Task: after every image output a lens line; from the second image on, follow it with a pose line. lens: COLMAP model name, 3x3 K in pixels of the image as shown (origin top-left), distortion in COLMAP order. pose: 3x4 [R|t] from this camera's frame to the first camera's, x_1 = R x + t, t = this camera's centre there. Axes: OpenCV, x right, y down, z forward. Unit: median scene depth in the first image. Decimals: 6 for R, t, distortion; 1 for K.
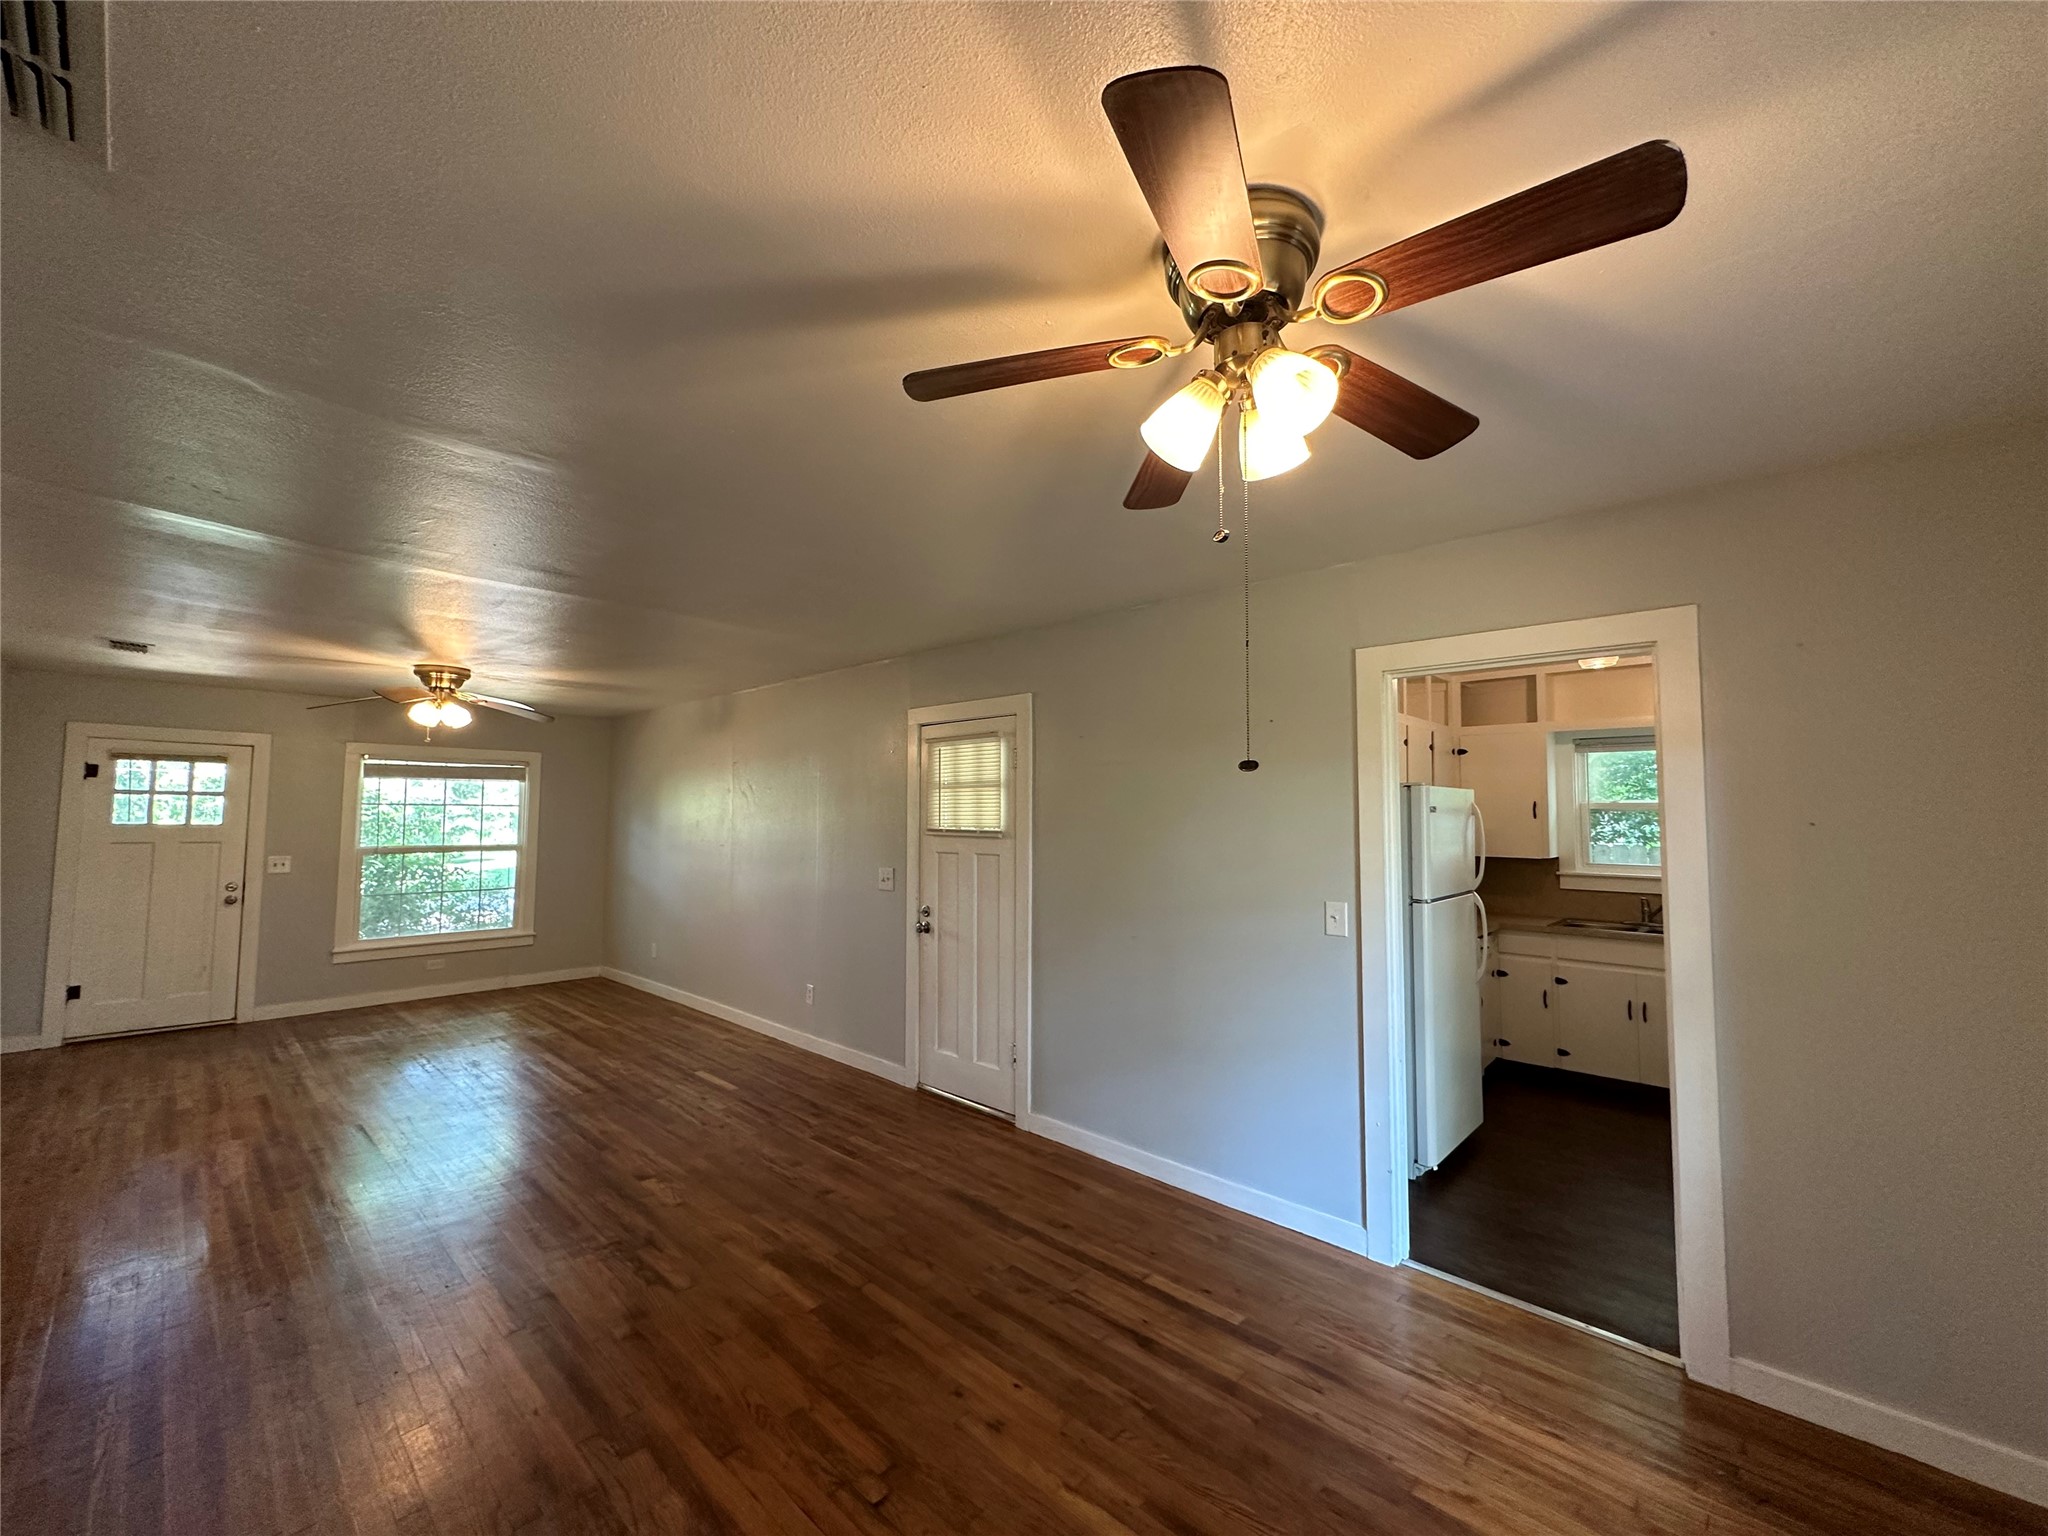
lens RADIAL K [[819.2, 0, 1021.9], [0, 819.2, 770.2], [0, 0, 1]] dist [-0.002308, -0.000353]
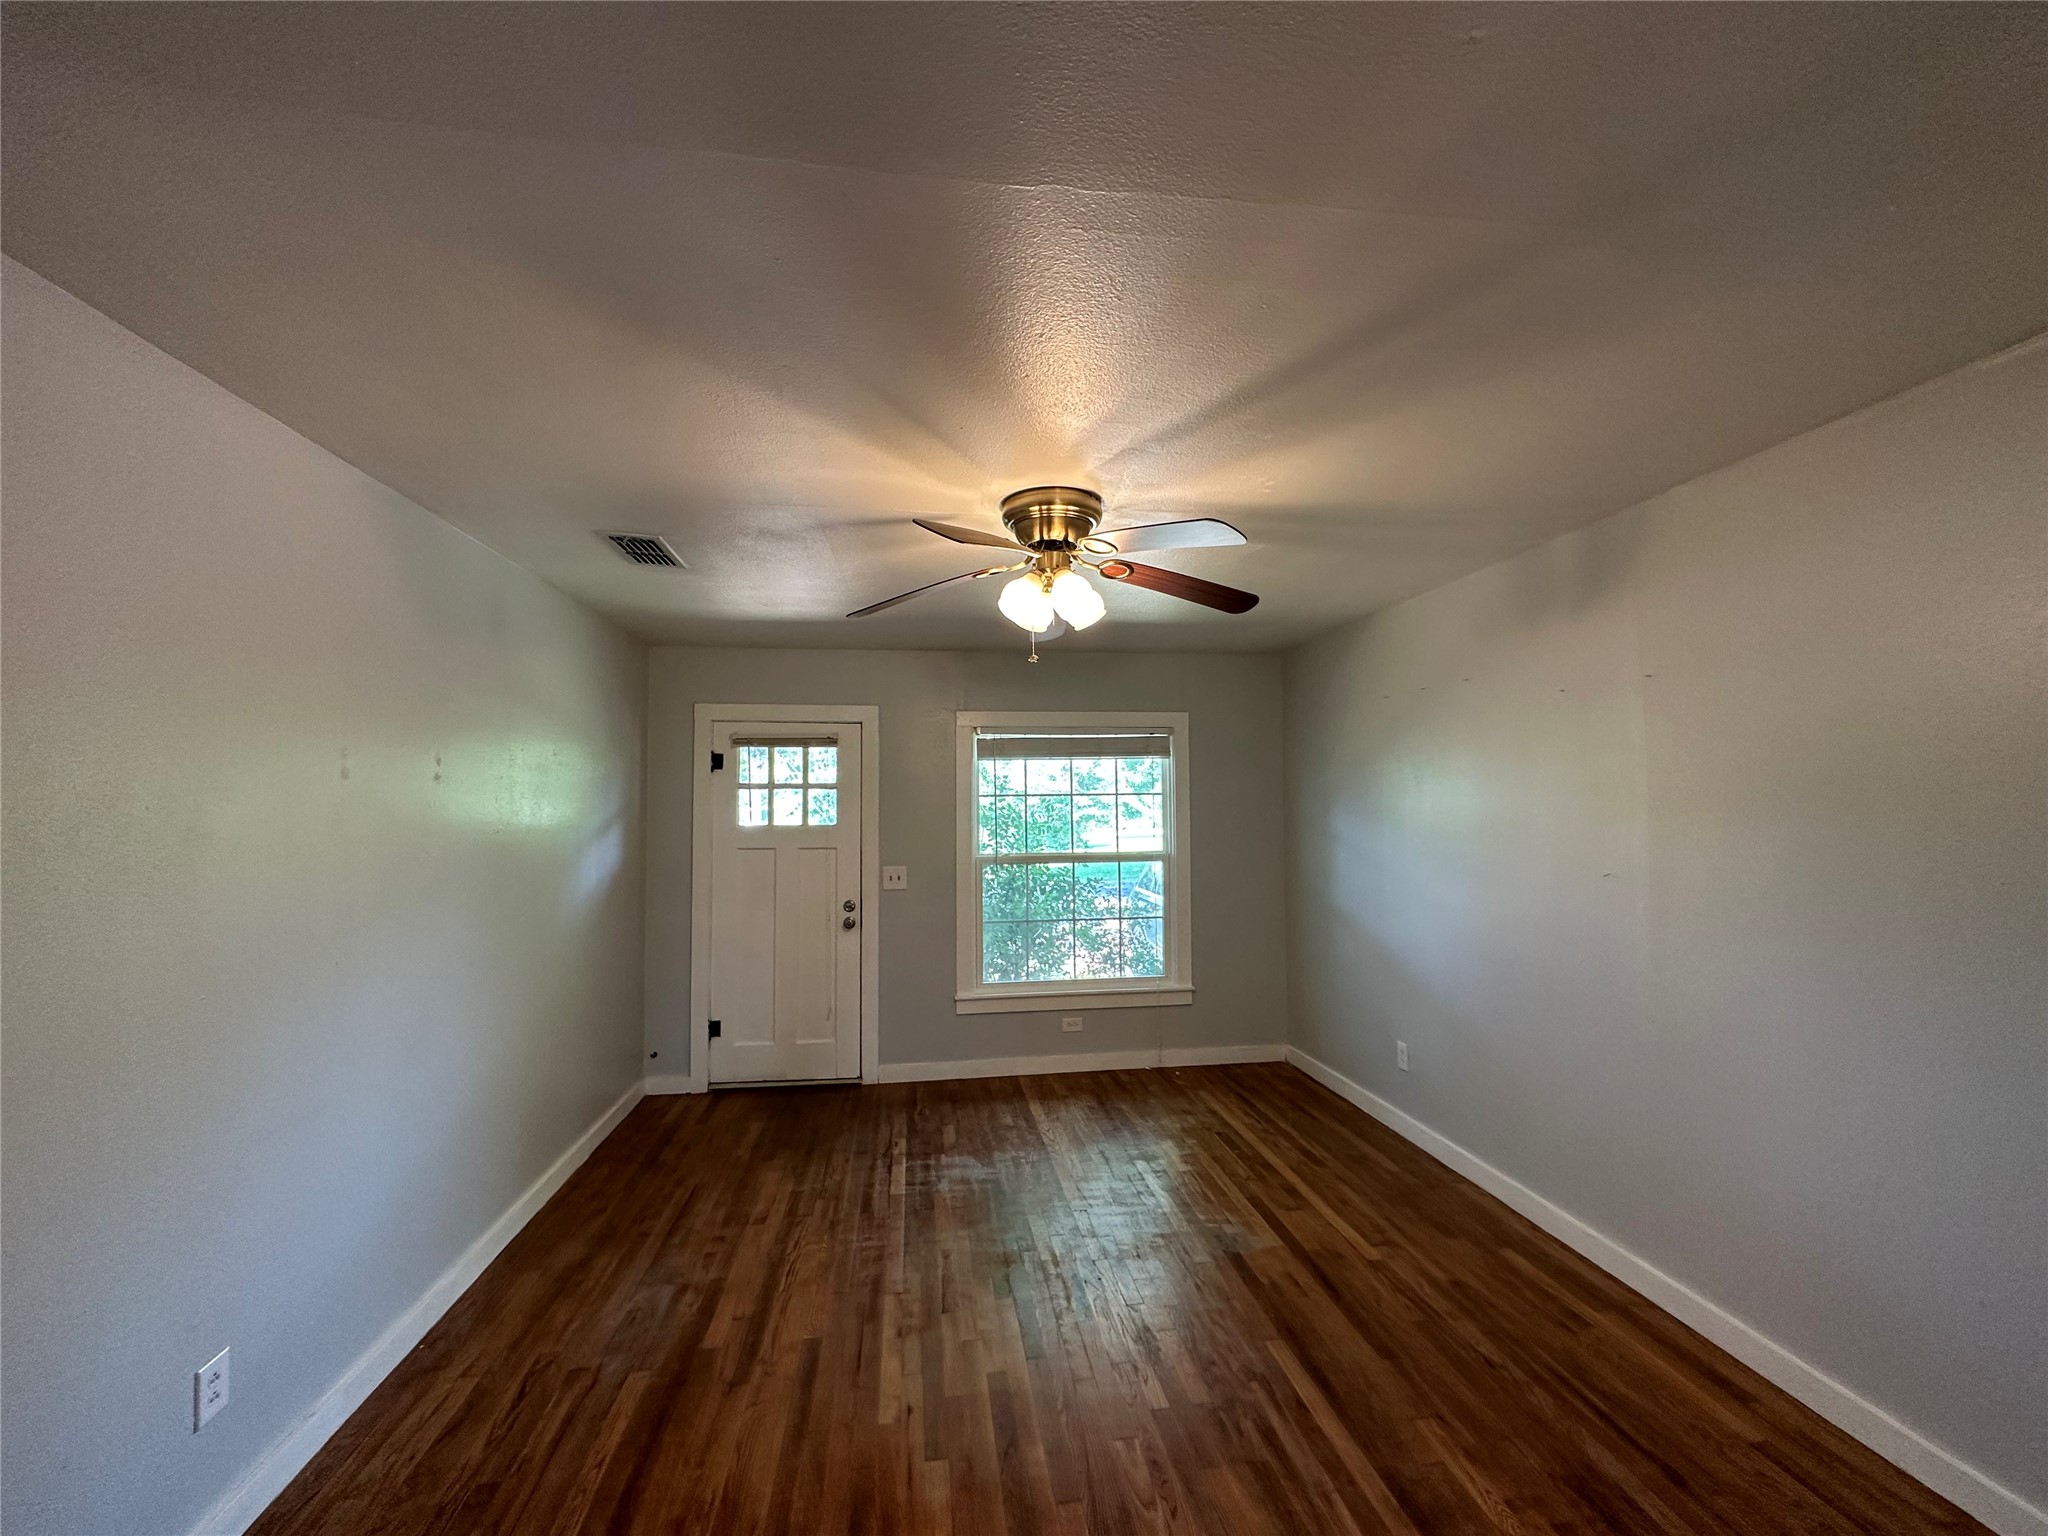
lens RADIAL K [[819.2, 0, 1021.9], [0, 819.2, 770.2], [0, 0, 1]] dist [-0.002308, -0.000353]
pose [[0.779541, -0.038284, -0.625180, -0.456221], [0.049326, 0.998783, 0.000342, 0.029123], [0.624406, -0.031104, 0.780481, 0.650703]]
